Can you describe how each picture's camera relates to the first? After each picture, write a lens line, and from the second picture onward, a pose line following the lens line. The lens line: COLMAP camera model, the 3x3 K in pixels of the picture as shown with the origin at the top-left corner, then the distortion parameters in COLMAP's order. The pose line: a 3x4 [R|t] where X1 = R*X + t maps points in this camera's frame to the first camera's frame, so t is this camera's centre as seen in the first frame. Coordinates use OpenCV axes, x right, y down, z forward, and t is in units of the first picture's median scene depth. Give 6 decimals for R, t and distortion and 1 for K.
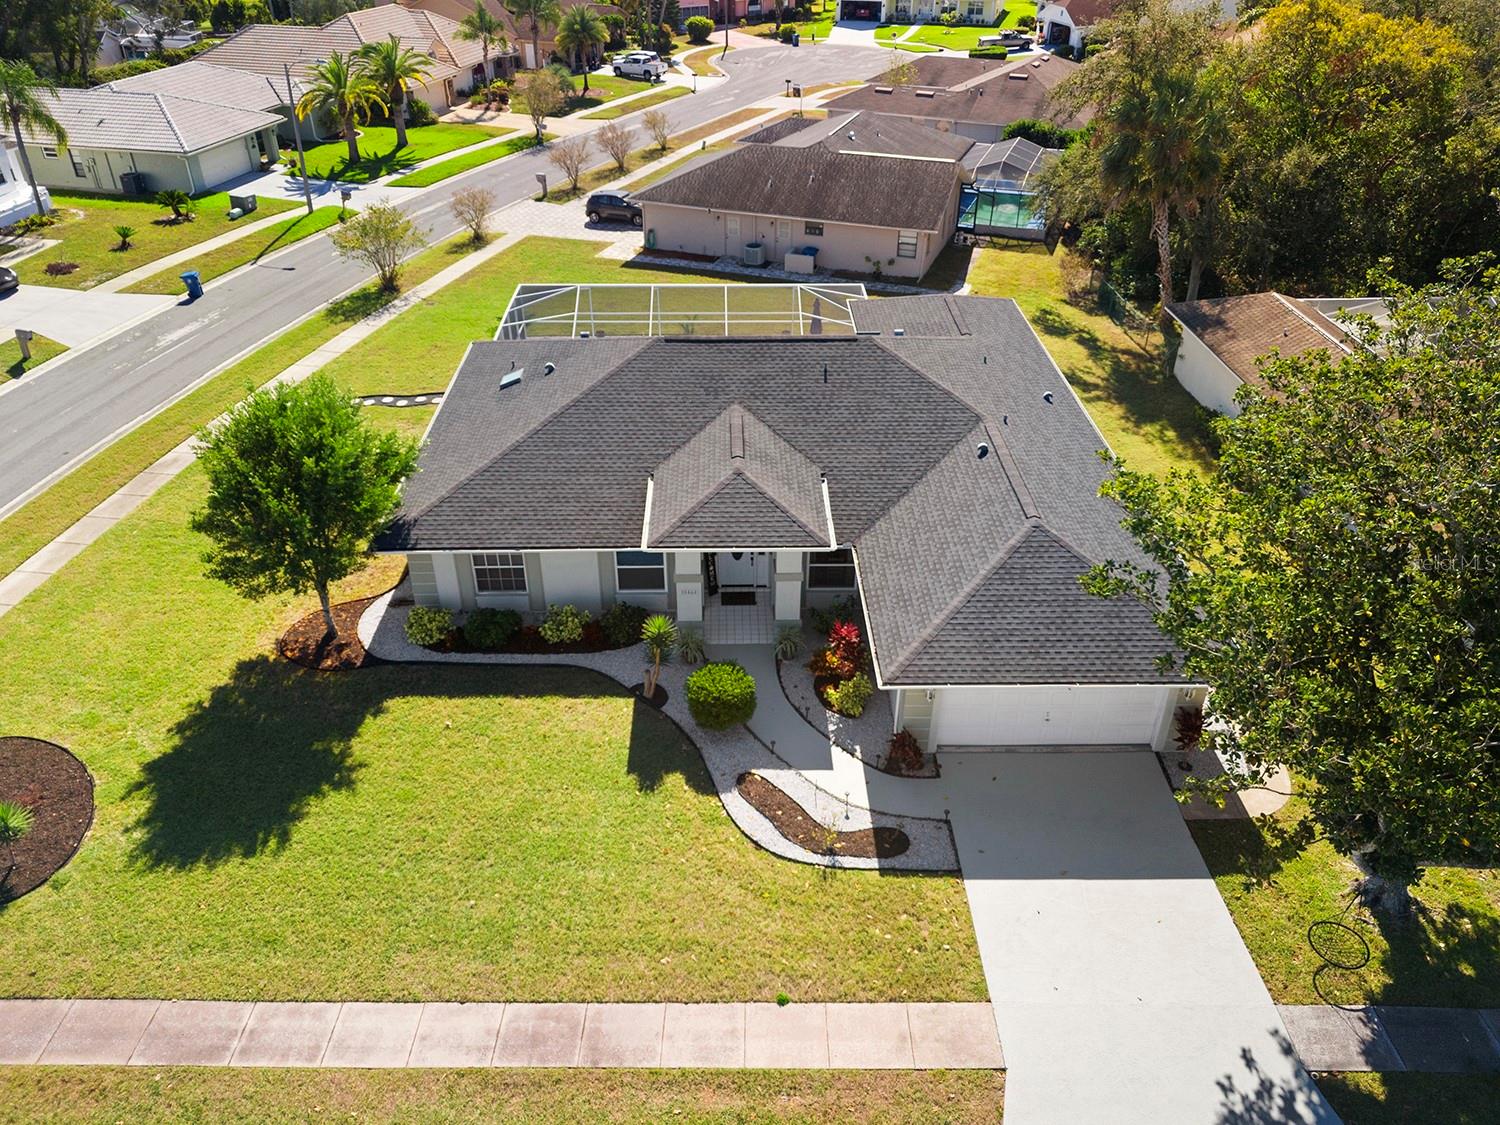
lens RADIAL K [[1104.1, 0, 750.0], [0, 1104.1, 562.5], [0, 0, 1]] dist [0.053023, -0.041088]
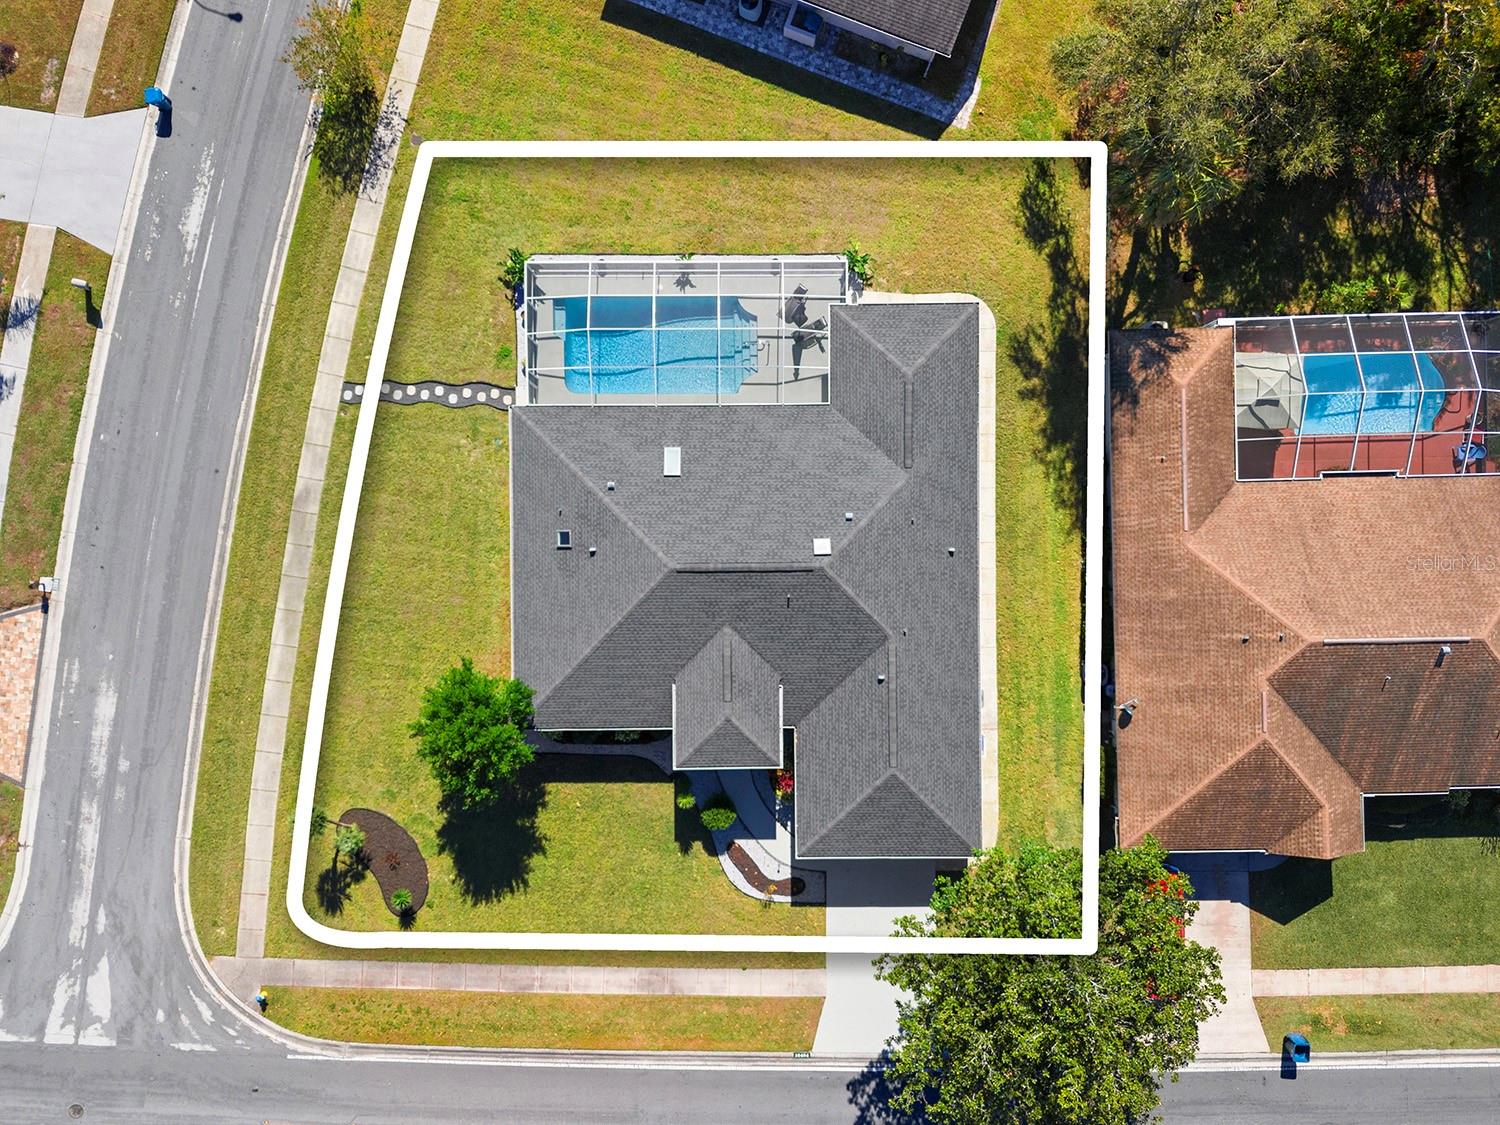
lens RADIAL K [[1102.4, 0, 753.9], [0, 1102.4, 587.6], [0, 0, 1]] dist [0.115472, -0.193948]
pose [[0.999863, 0.016451, 0.001683, 0.025085], [-0.010072, 0.525124, 0.850966, -1.739217], [0.013115, -0.850867, 0.525218, 0.313978]]
